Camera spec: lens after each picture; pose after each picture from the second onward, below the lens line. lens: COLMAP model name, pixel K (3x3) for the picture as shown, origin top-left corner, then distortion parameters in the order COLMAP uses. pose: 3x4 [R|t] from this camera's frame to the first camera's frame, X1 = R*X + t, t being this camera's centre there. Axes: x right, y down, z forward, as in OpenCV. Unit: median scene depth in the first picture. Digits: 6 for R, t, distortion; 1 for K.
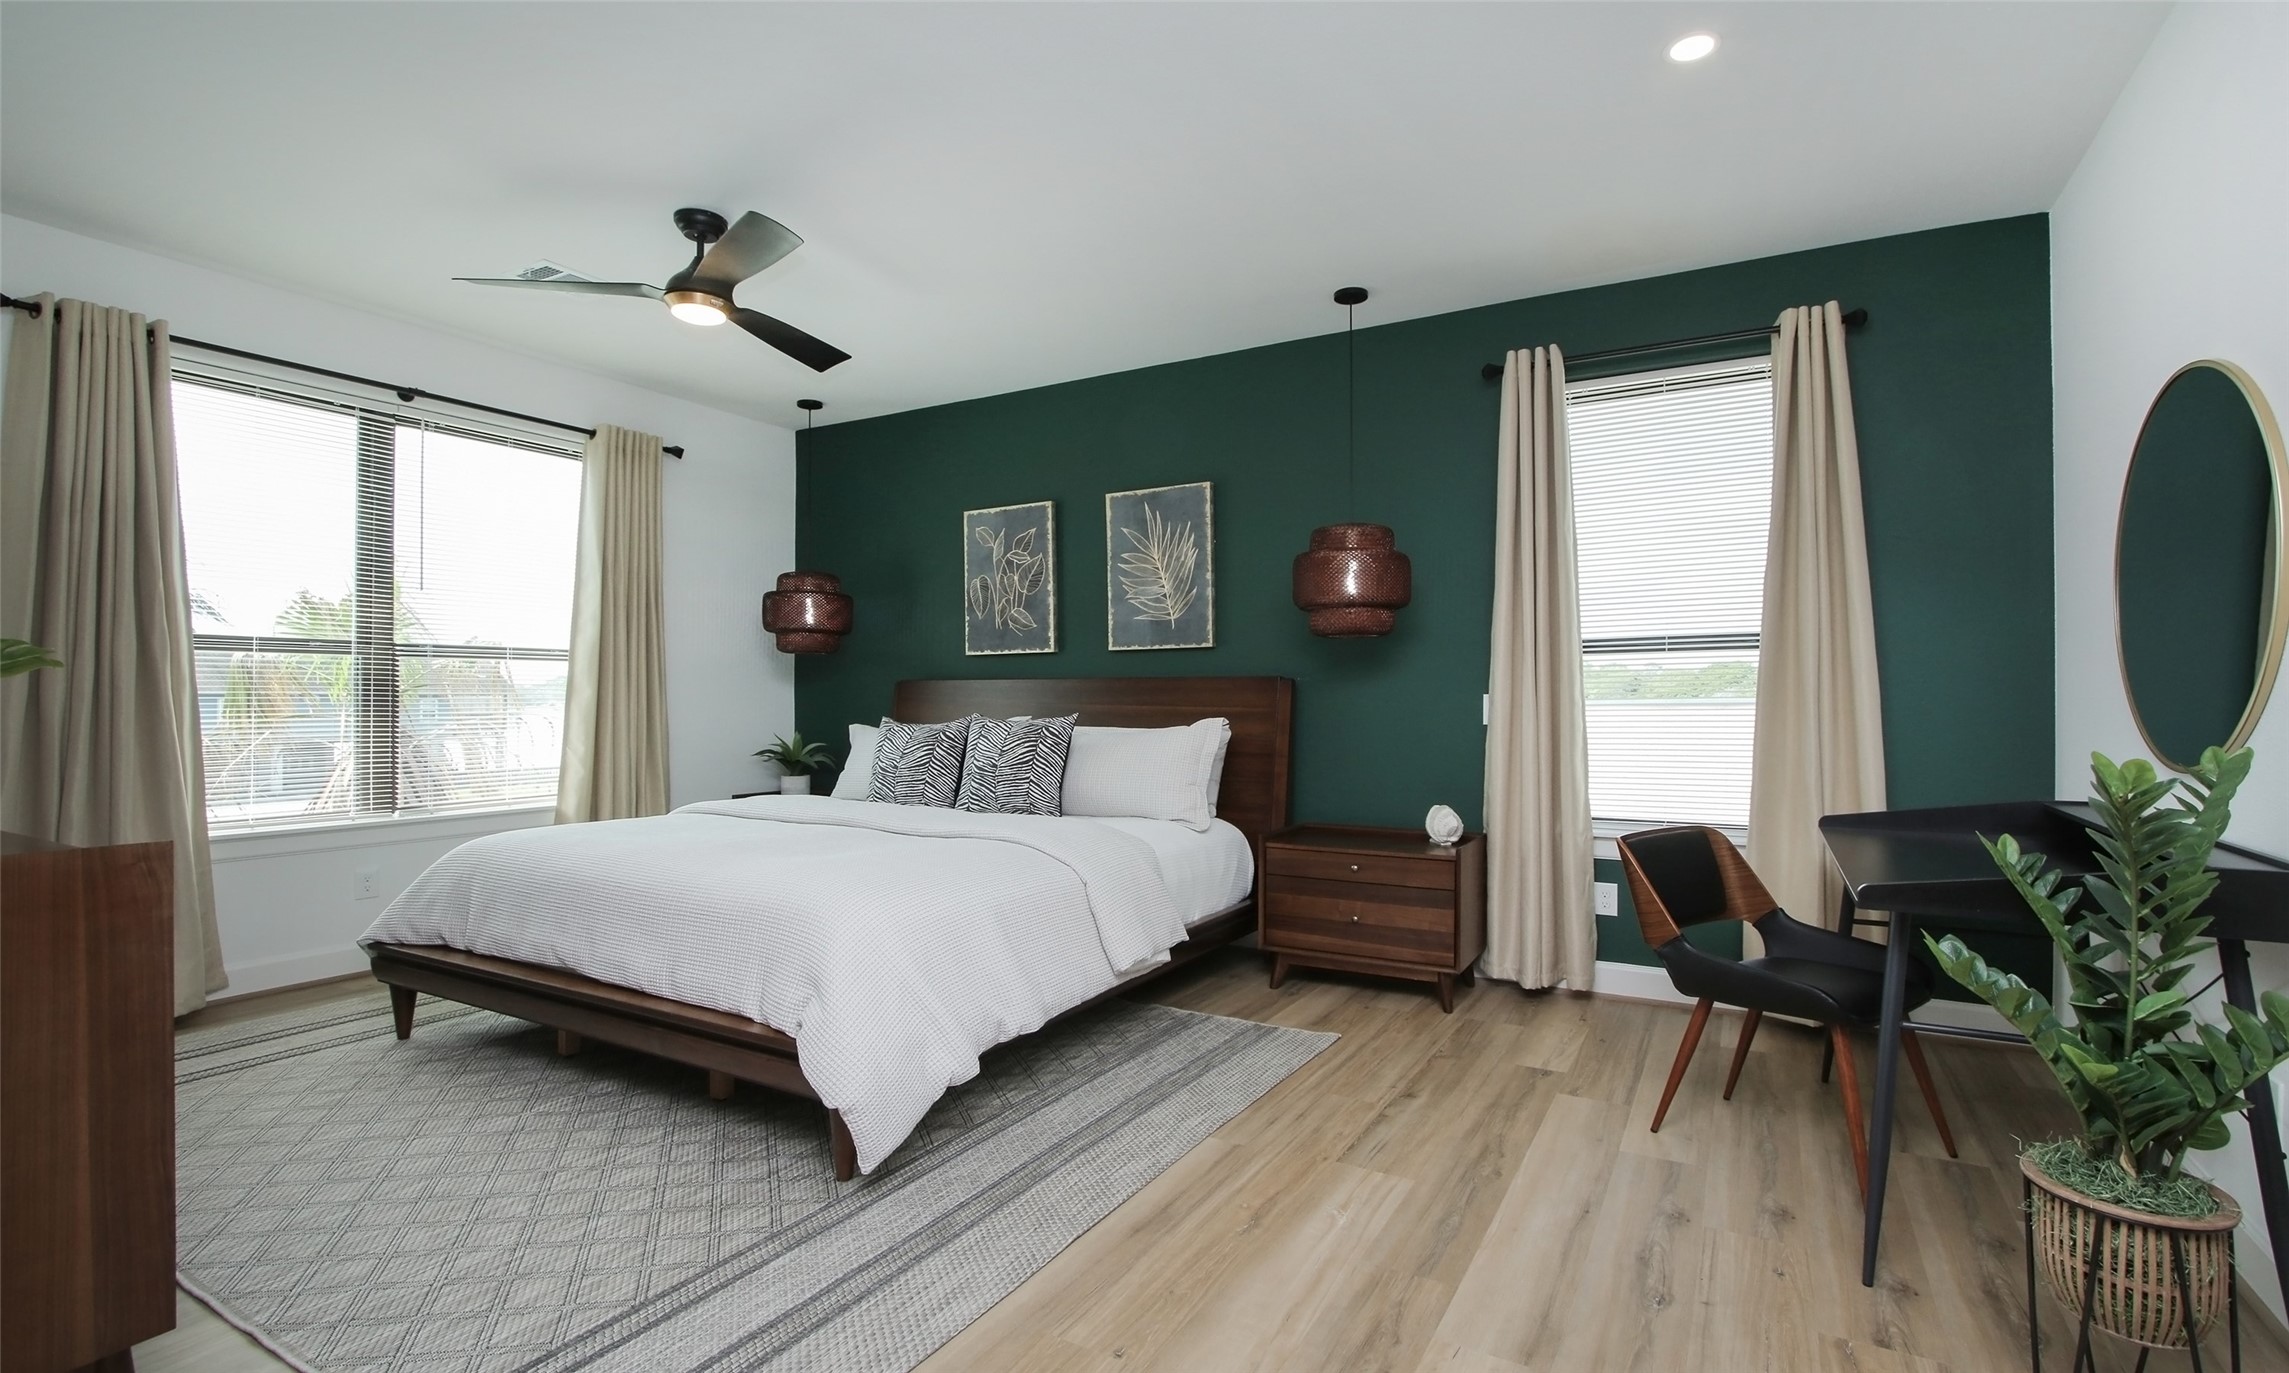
lens RADIAL K [[1059.5, 0, 1163.0], [0, 1059.5, 683.2], [0, 0, 1]] dist [-0.021548, 0.004267]
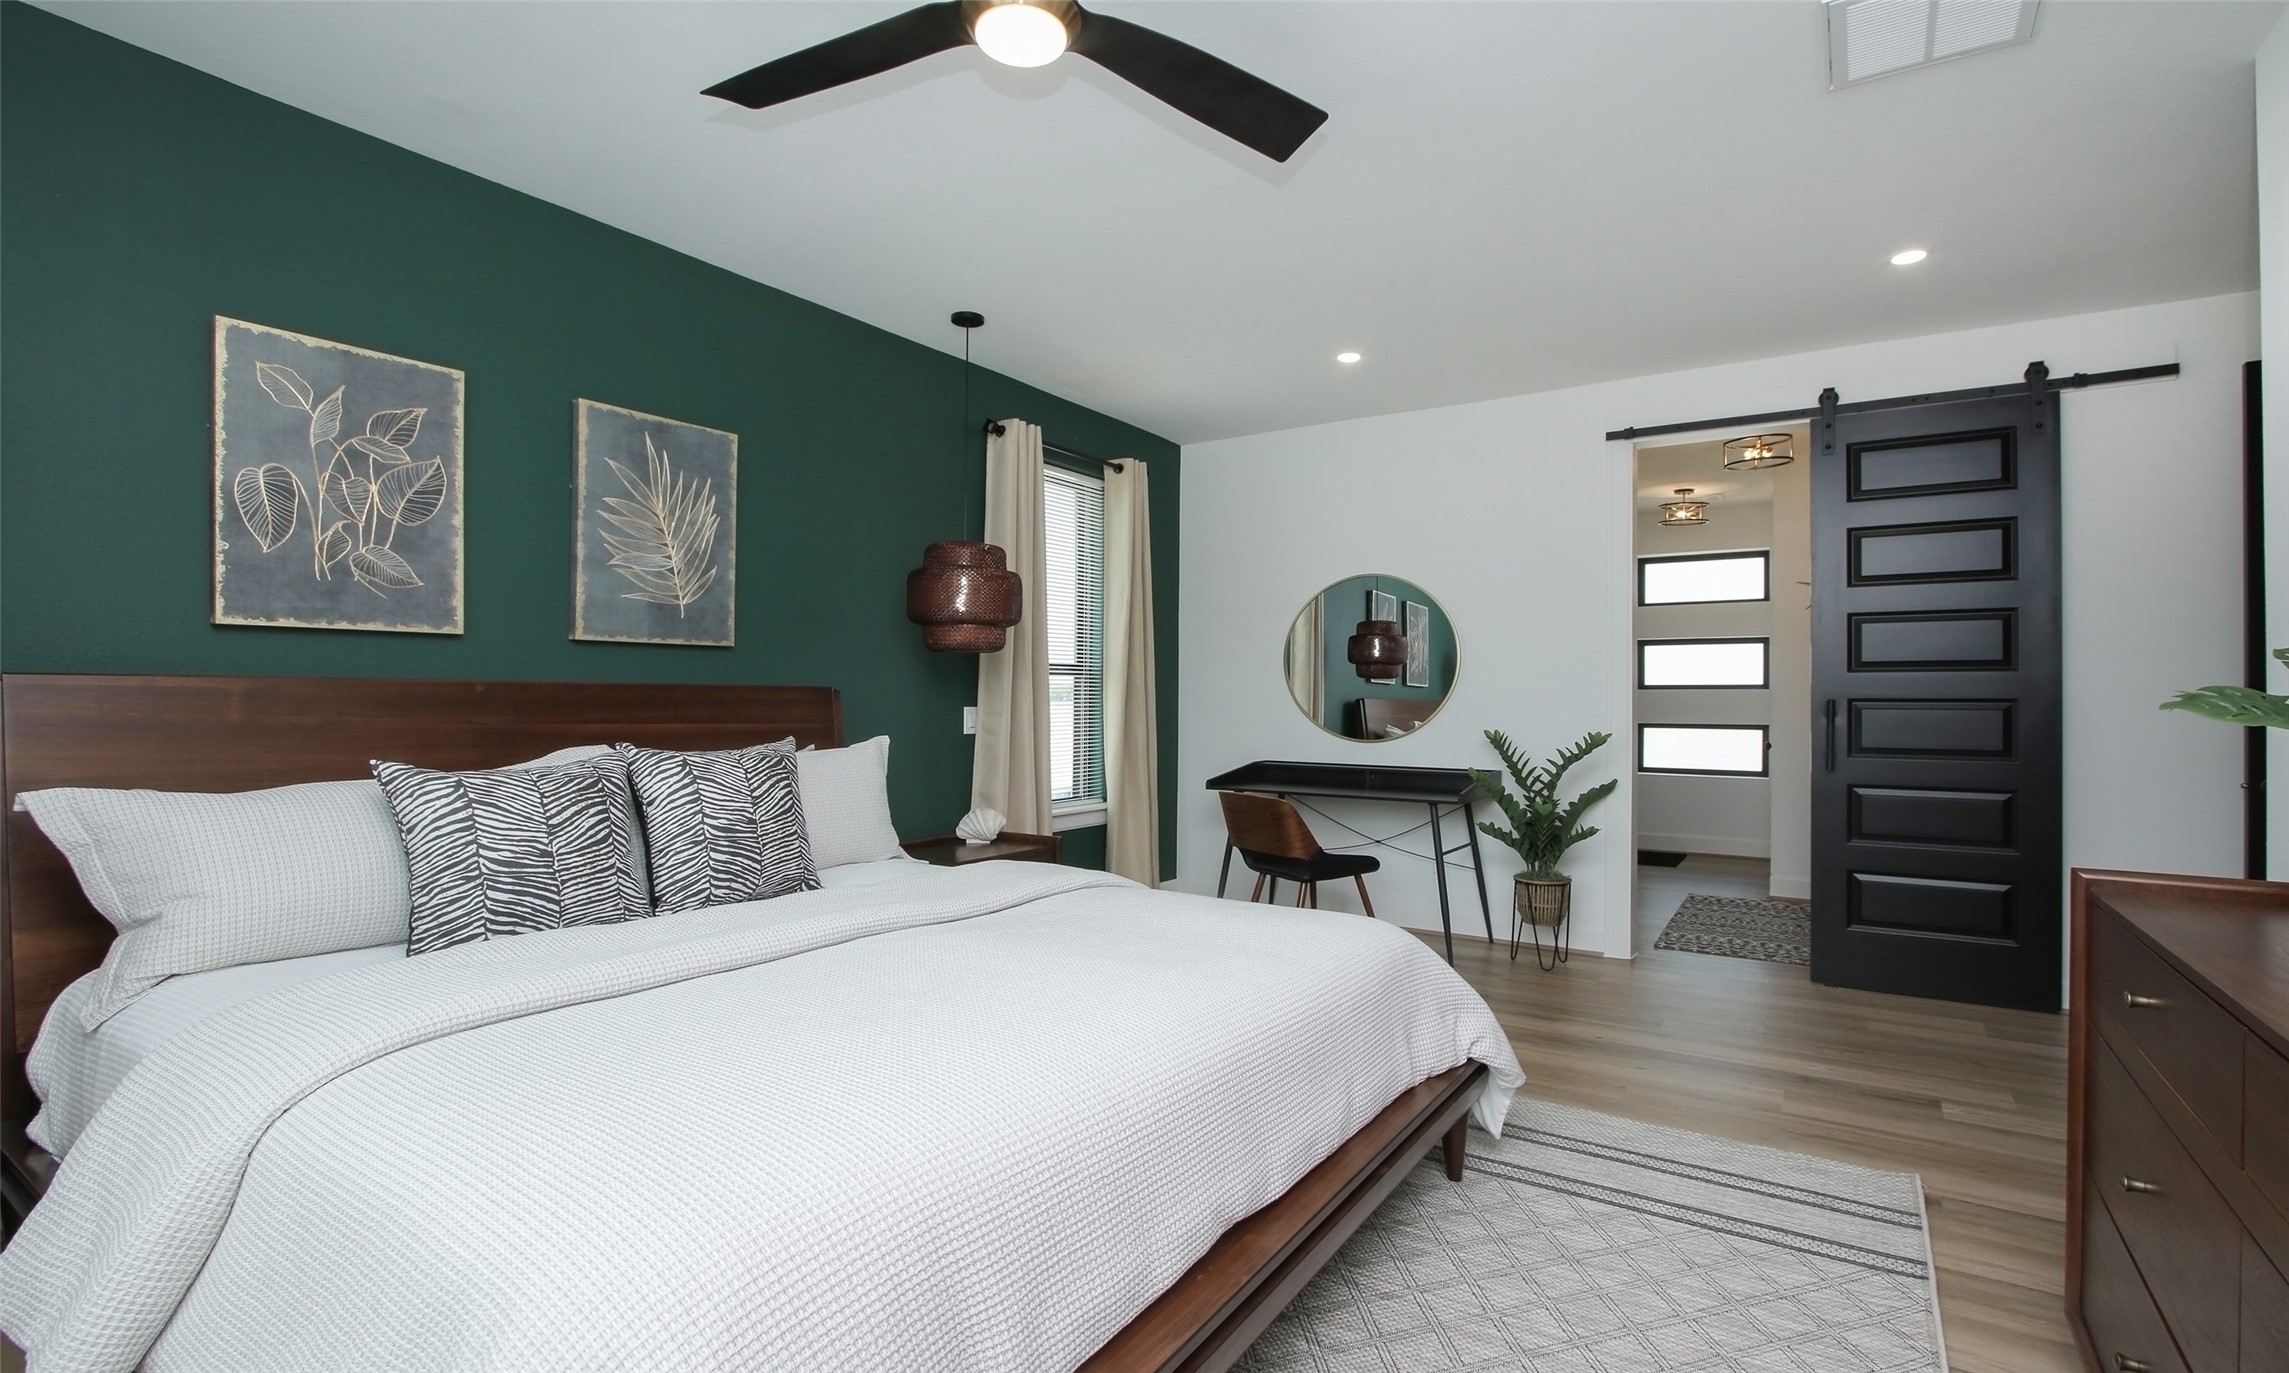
lens RADIAL K [[1059.5, 0, 1160.2], [0, 1059.5, 682.3], [0, 0, 1]] dist [-0.021548, 0.004267]
pose [[0.060628, 0.016449, 0.998025, -0.832158], [-0.021185, 0.999660, -0.015189, -0.003169], [-0.997936, -0.020222, 0.060956, 0.745765]]
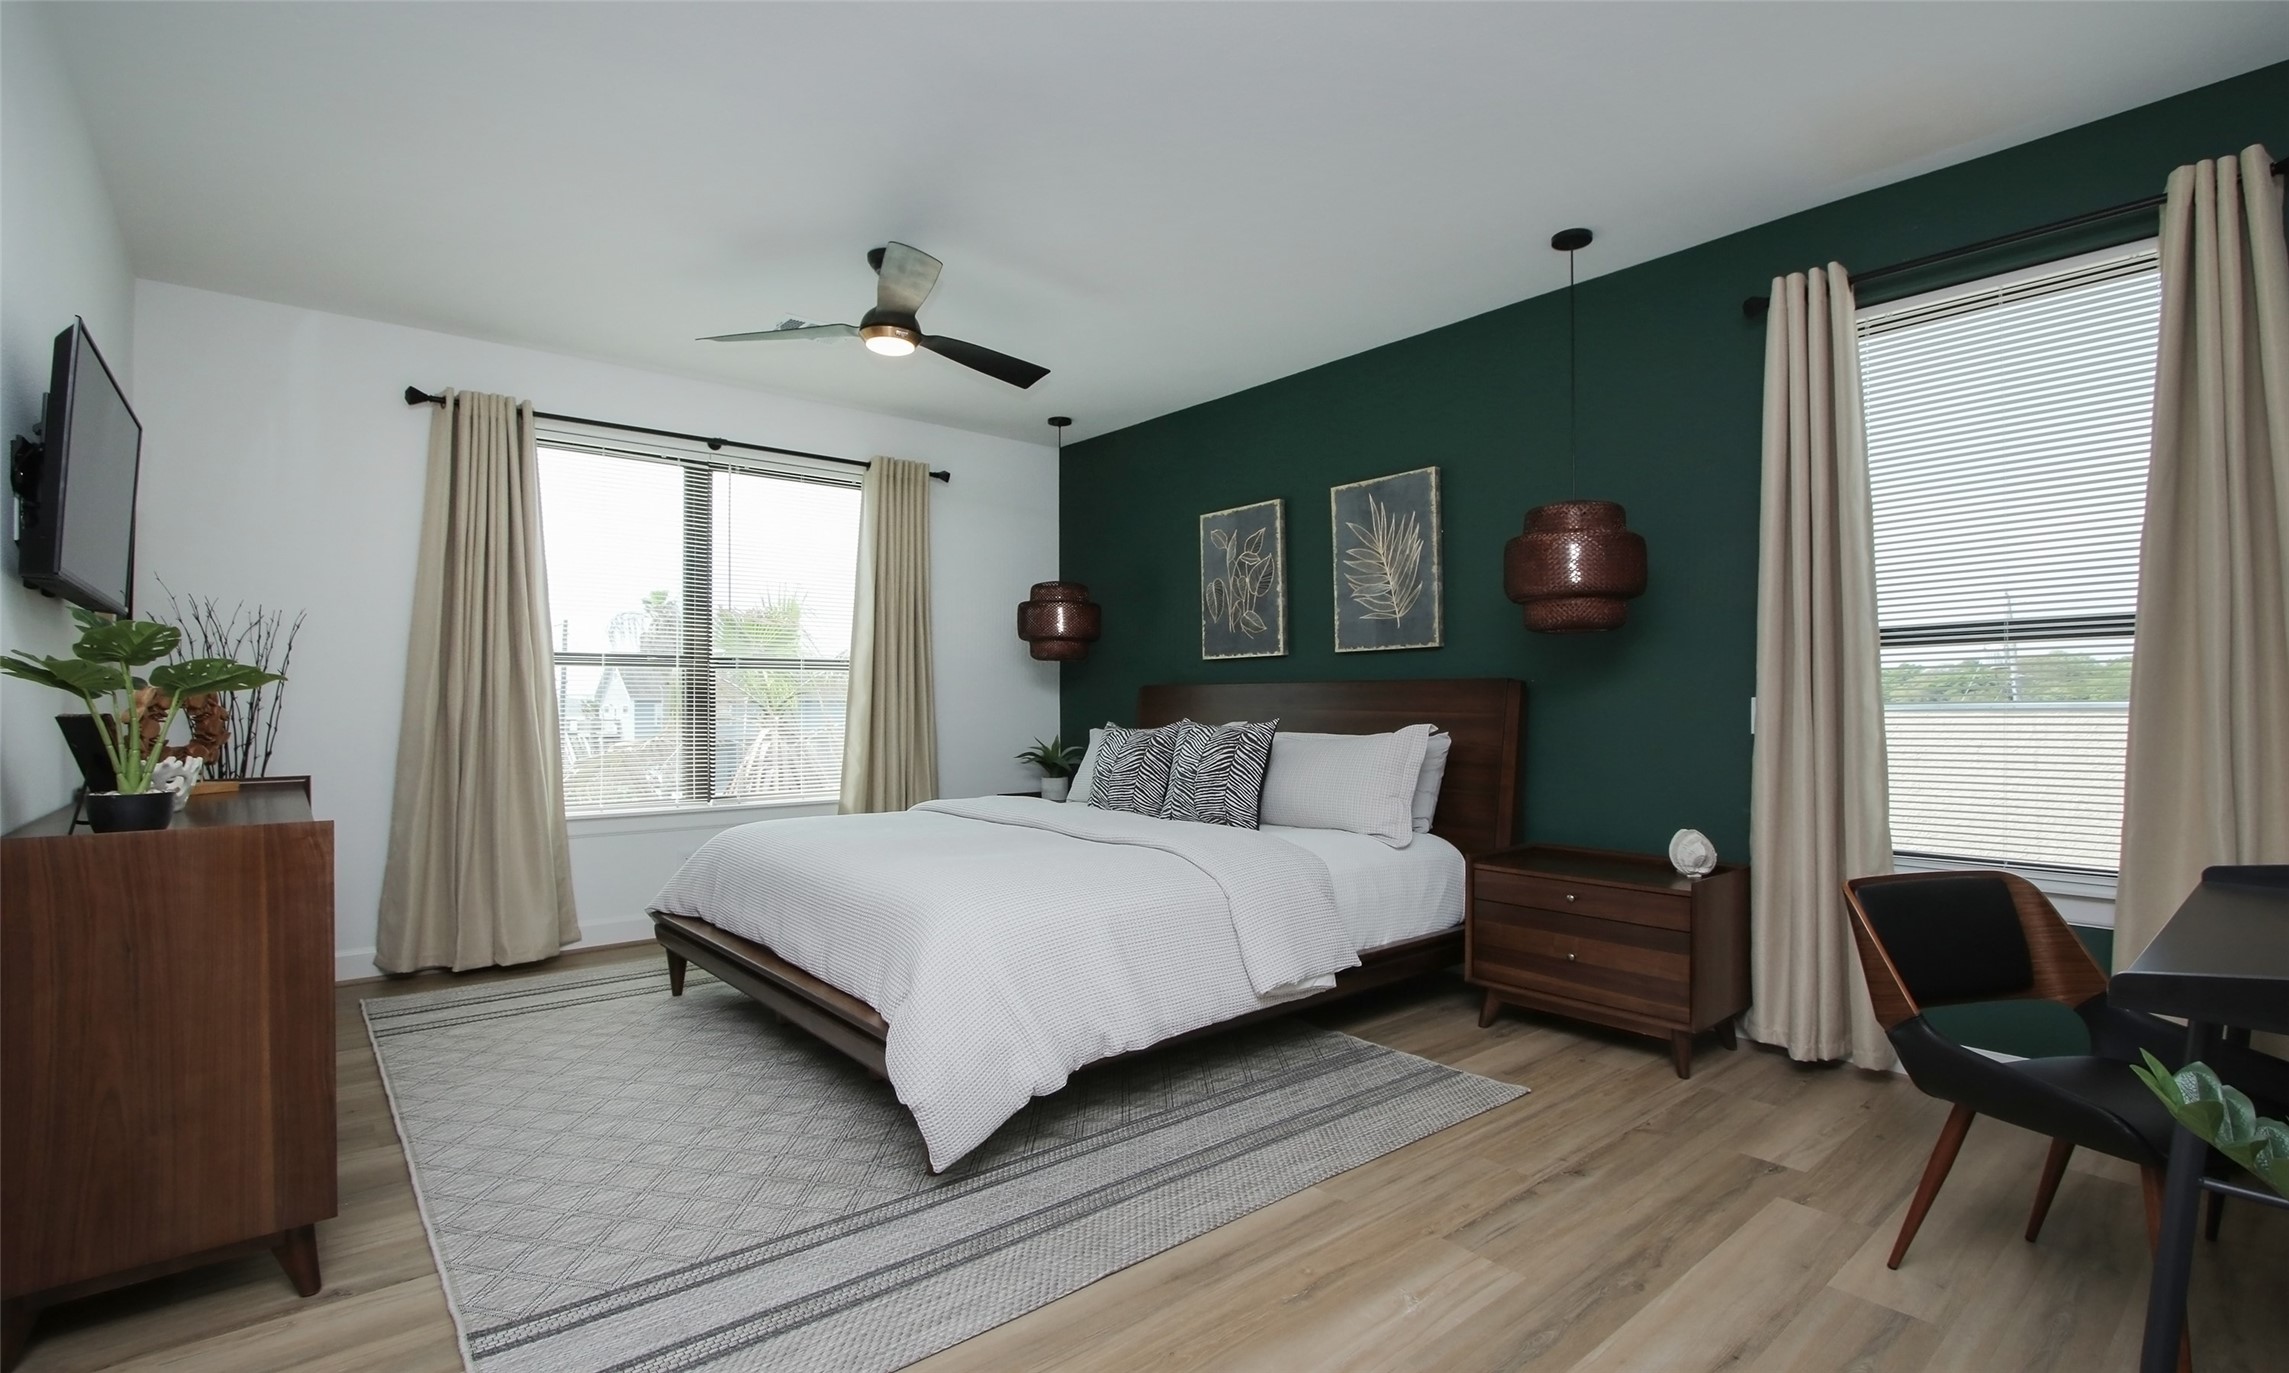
lens RADIAL K [[1059.5, 0, 1155.1], [0, 1059.5, 688.9], [0, 0, 1]] dist [-0.021548, 0.004267]
pose [[0.938958, -0.005817, -0.343983, 0.152426], [0.006264, 0.999980, 0.000188, 0.000631], [0.343975, -0.002331, 0.938976, 0.068097]]
